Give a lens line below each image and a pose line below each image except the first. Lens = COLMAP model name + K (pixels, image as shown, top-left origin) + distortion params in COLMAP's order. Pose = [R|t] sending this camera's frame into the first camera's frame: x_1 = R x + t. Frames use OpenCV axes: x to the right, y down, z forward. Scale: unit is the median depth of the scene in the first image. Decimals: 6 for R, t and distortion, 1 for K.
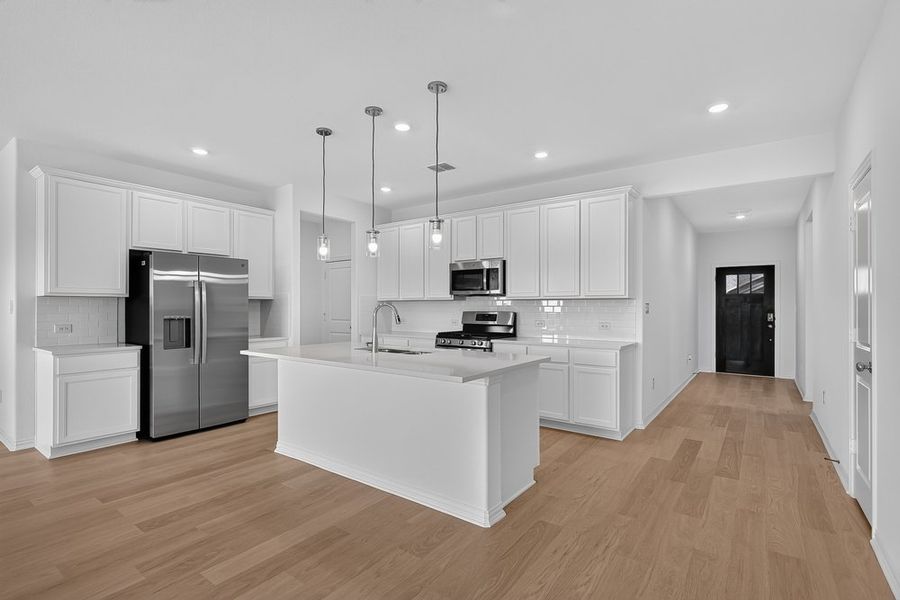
lens RADIAL K [[424.8, 0, 451.6], [0, 424.8, 306.5], [0, 0, 1]] dist [-0.003018, -0.000426]
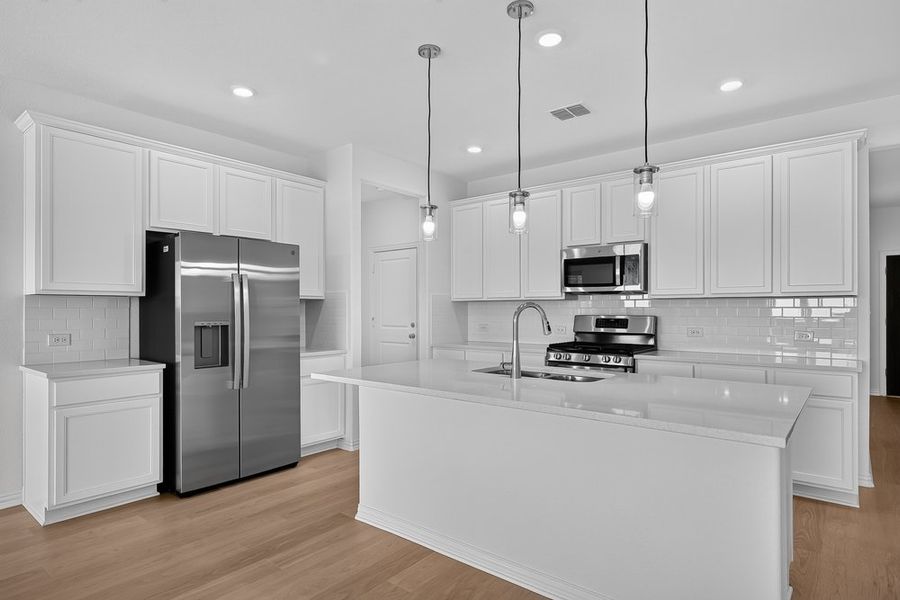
lens RADIAL K [[492.3, 0, 451.2], [0, 492.3, 308.8], [0, 0, 1]] dist [0.000747, -0.000319]
pose [[0.998671, -0.002021, -0.051491, -0.191466], [0.002034, 0.999998, 0.000198, 0.000210], [0.051490, -0.000302, 0.998673, 0.181015]]
